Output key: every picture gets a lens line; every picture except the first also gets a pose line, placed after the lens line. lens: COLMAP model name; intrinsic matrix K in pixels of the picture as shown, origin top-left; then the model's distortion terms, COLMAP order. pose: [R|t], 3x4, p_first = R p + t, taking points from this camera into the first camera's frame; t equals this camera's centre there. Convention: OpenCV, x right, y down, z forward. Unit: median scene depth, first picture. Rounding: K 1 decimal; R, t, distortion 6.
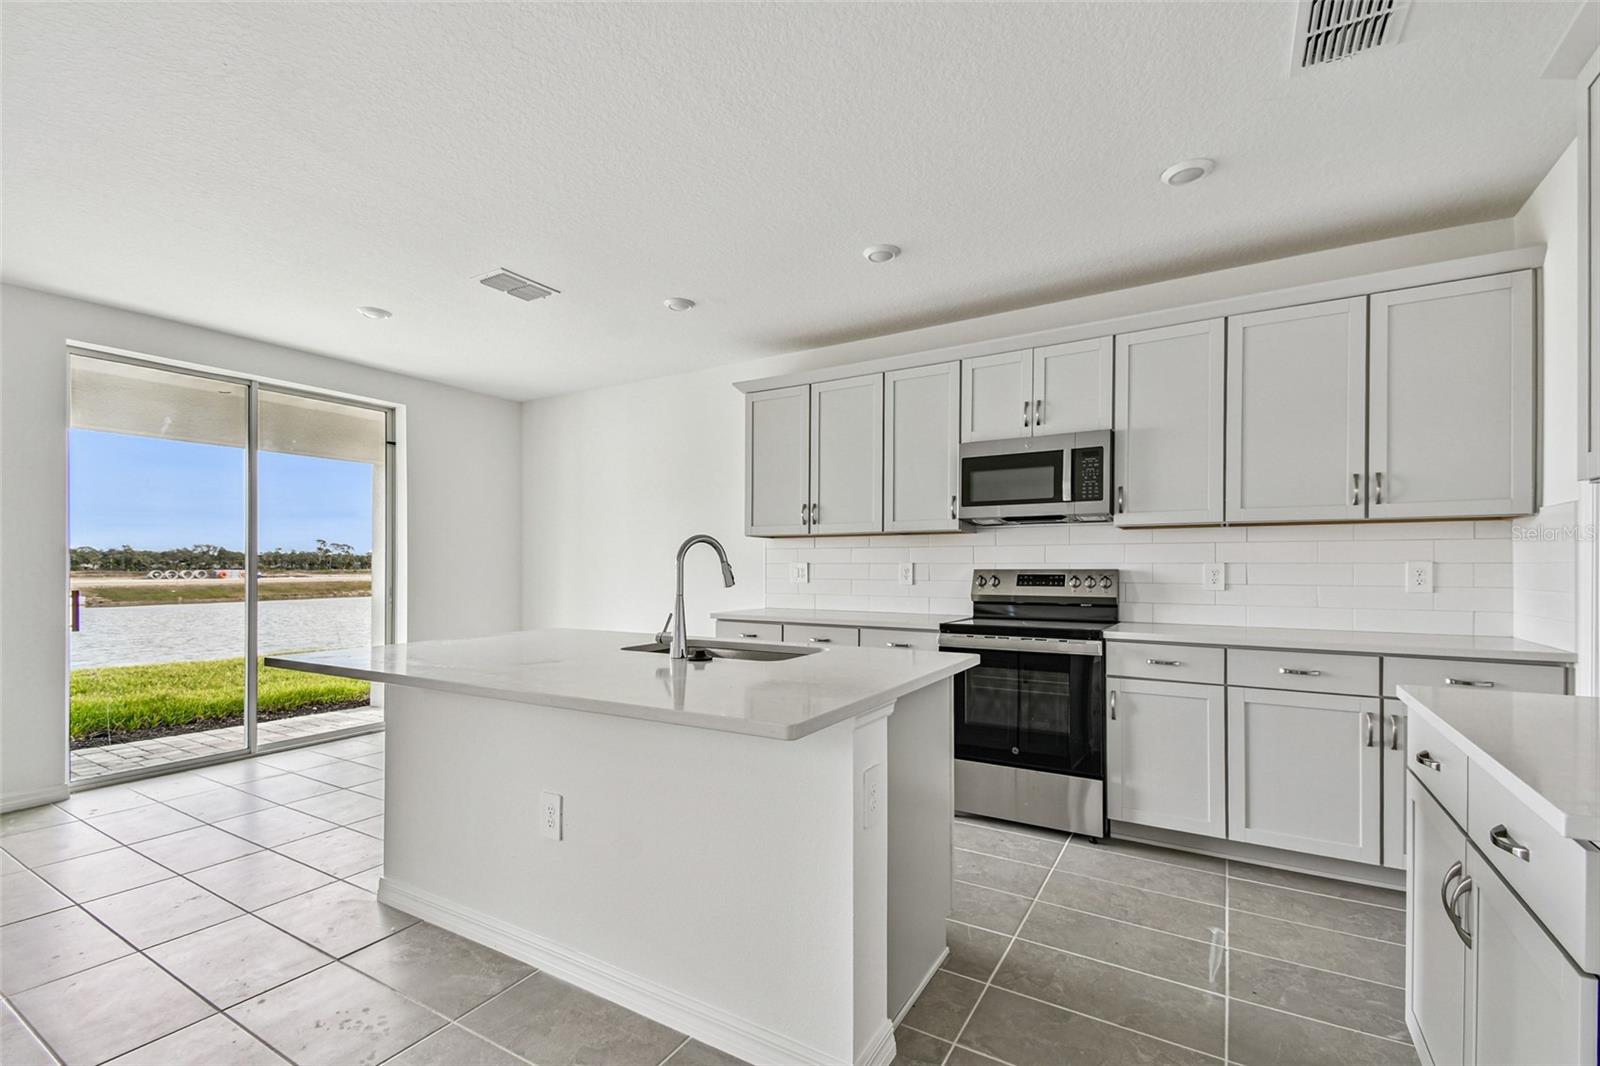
lens RADIAL K [[724.7, 0, 809.8], [0, 724.7, 564.1], [0, 0, 1]] dist [0.059531, -0.038195]
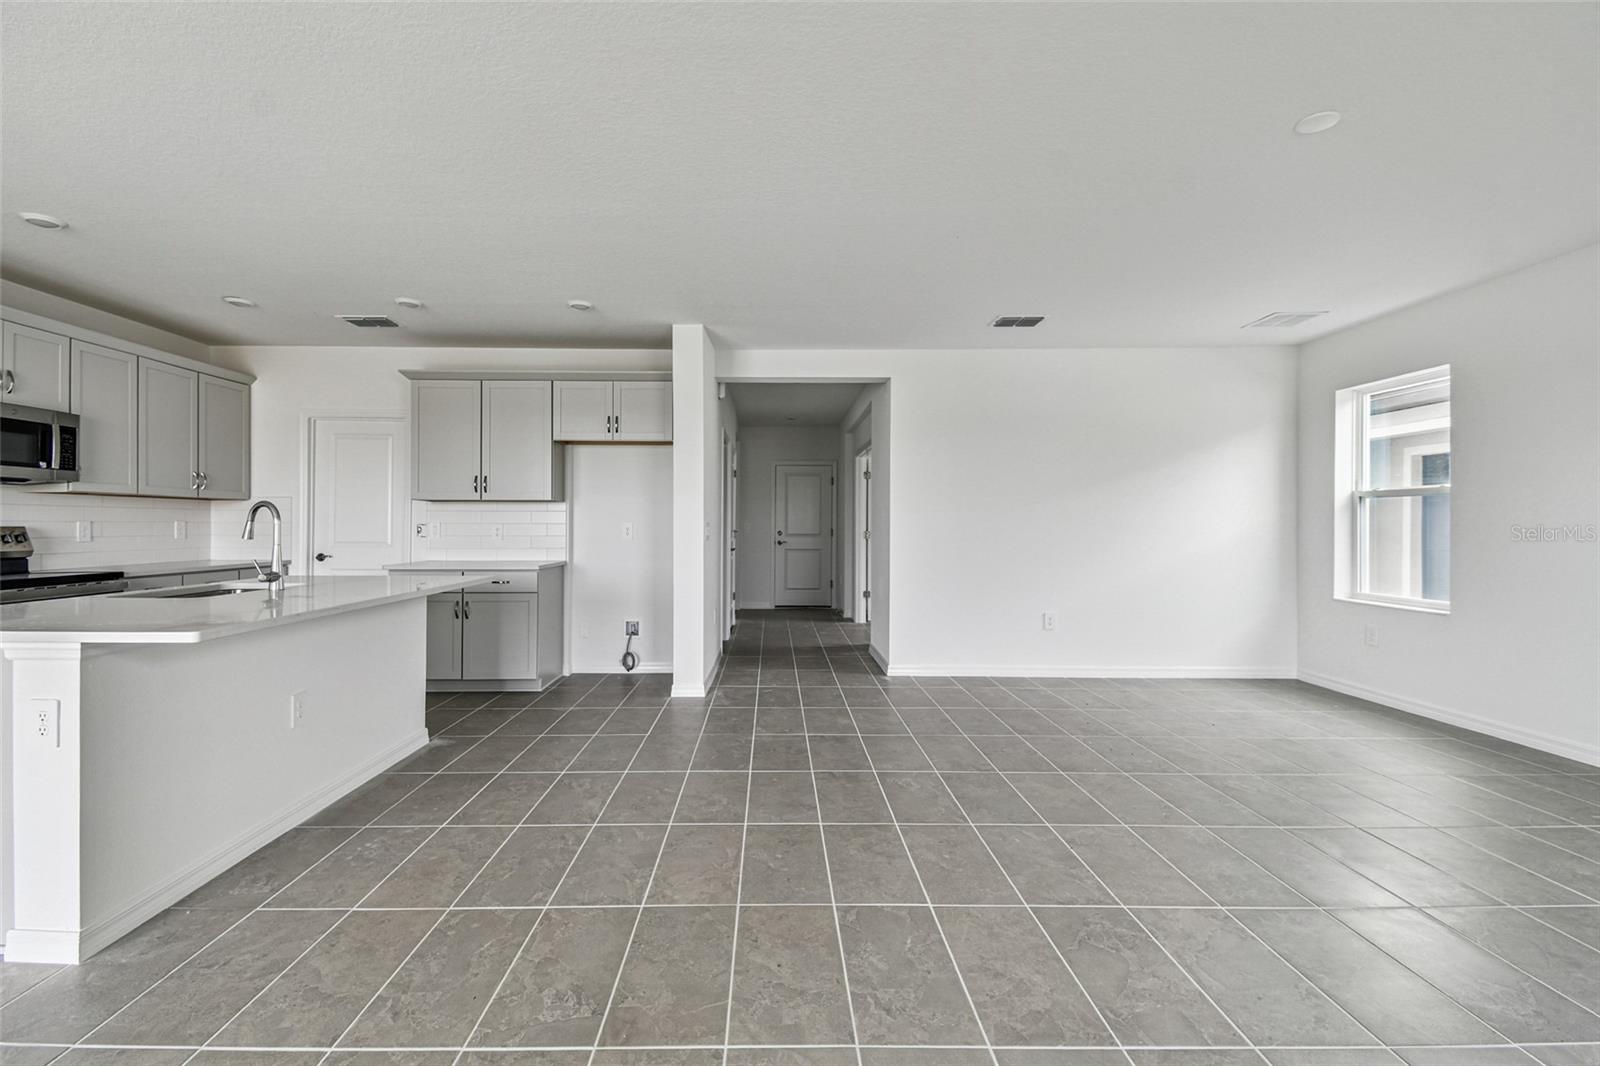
lens RADIAL K [[716.4, 0, 778.1], [0, 716.4, 523.3], [0, 0, 1]] dist [0.046927, -0.028455]
pose [[-0.525457, 0.006713, 0.850794, -1.167797], [0.004688, 0.999977, -0.004995, 0.013021], [-0.850807, 0.001364, -0.525476, 0.576662]]
